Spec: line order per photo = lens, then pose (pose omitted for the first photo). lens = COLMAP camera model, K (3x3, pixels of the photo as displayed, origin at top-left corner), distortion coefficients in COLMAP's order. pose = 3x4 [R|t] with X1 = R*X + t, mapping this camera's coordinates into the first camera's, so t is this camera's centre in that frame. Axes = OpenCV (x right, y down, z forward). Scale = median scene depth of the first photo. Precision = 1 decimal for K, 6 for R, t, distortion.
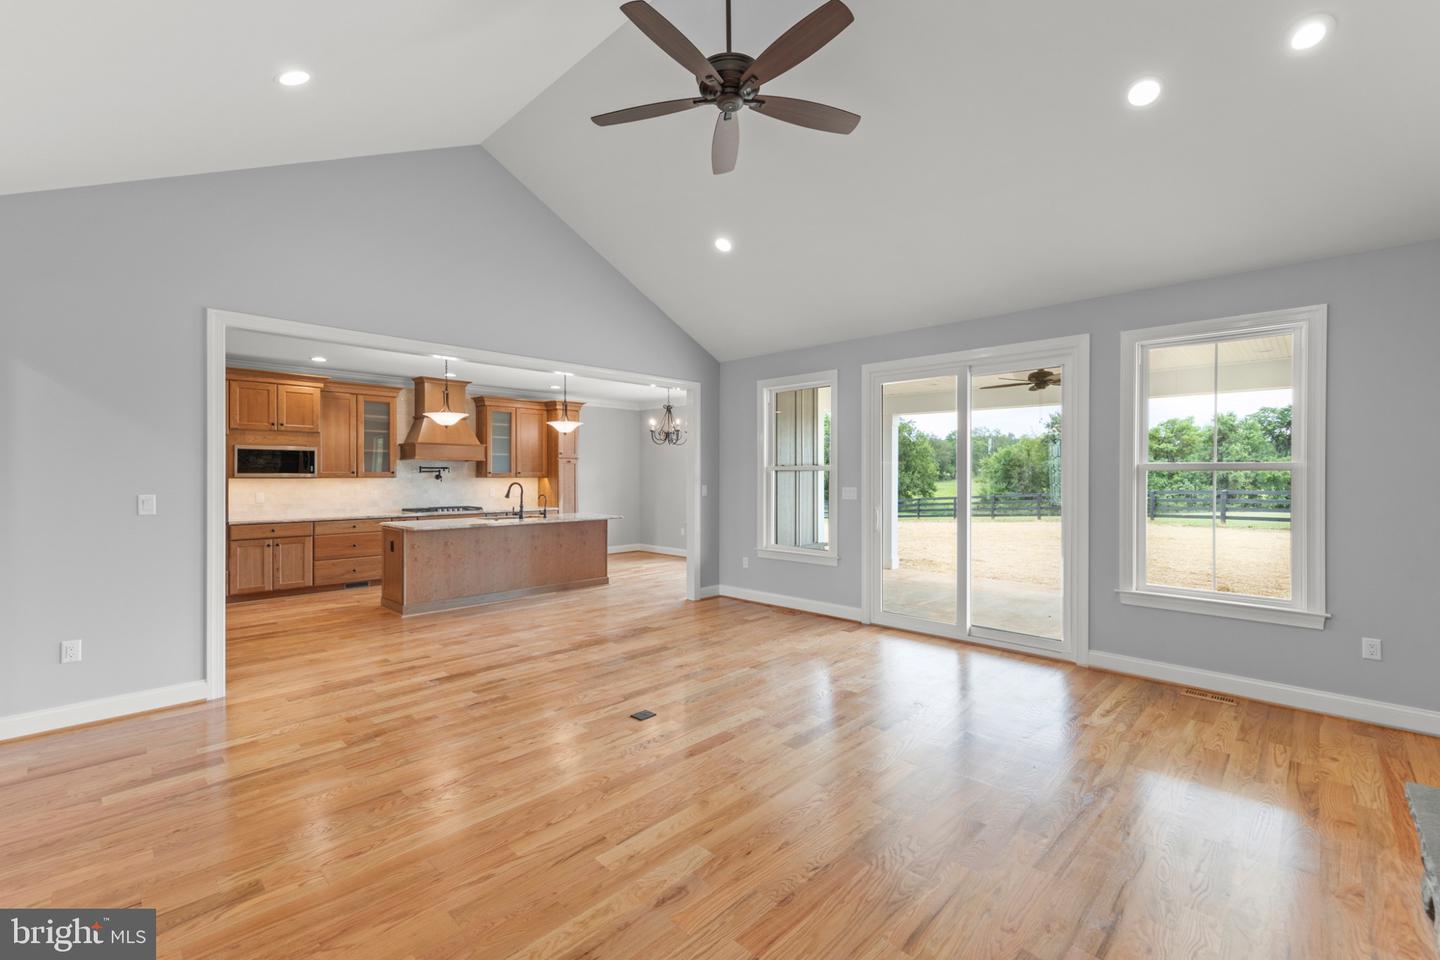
lens RADIAL K [[609.8, 0, 715.3], [0, 609.8, 478.5], [0, 0, 1]] dist [0.007221, 0.000006]
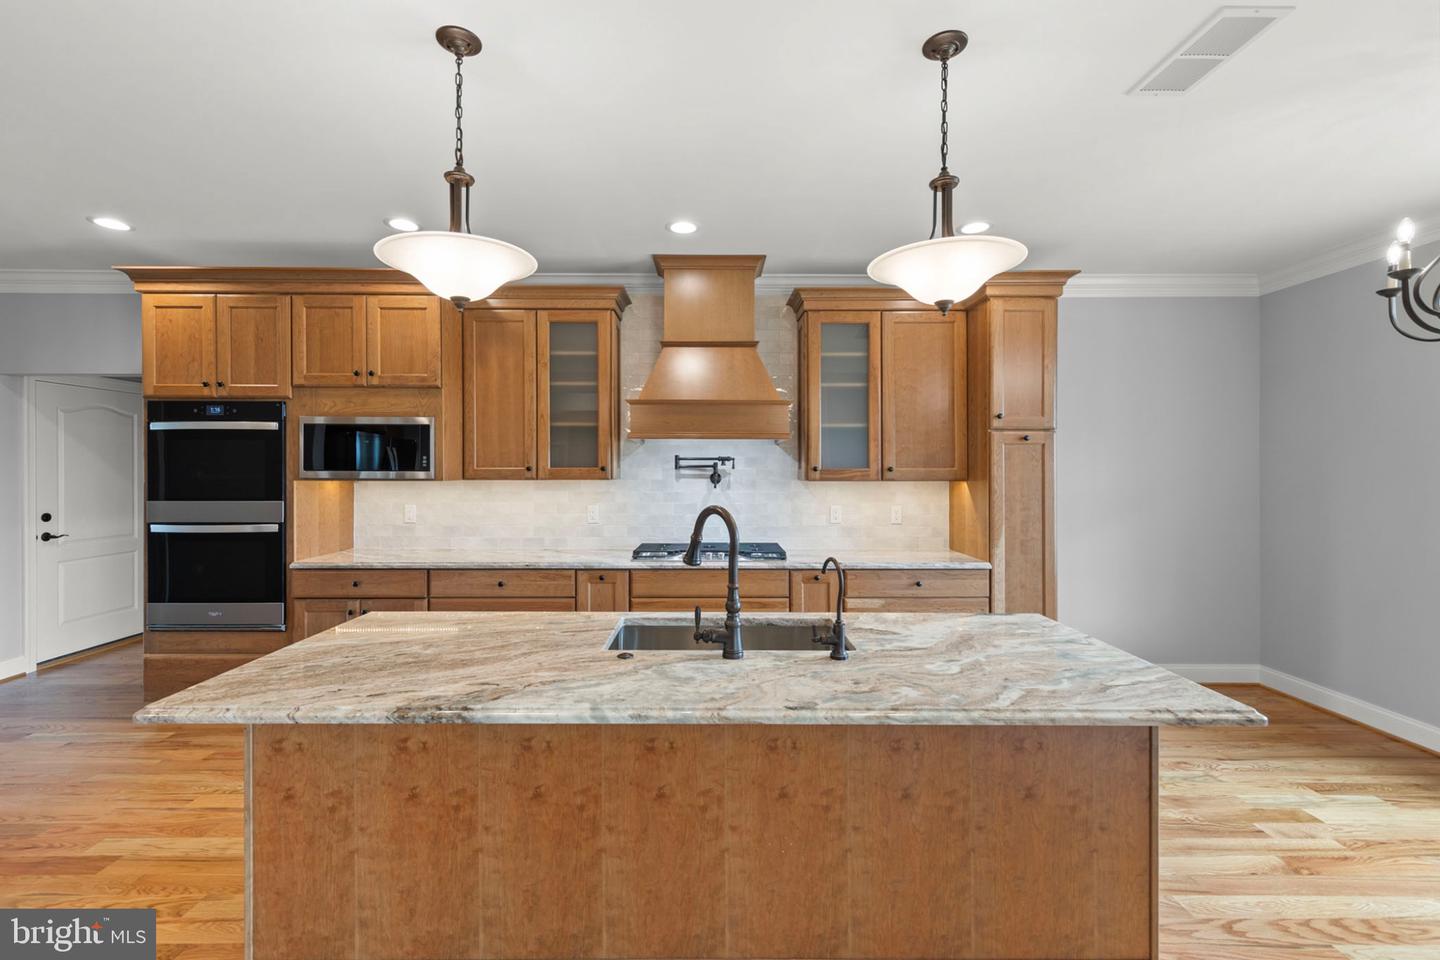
lens RADIAL K [[609.1, 0, 721.4], [0, 609.1, 472.9], [0, 0, 1]] dist [0.007583, 0.000134]
pose [[0.706460, 0.003802, -0.707743, -0.198587], [-0.005266, 0.999986, 0.000115, -0.010904], [0.707733, 0.003646, 0.706470, 1.114481]]
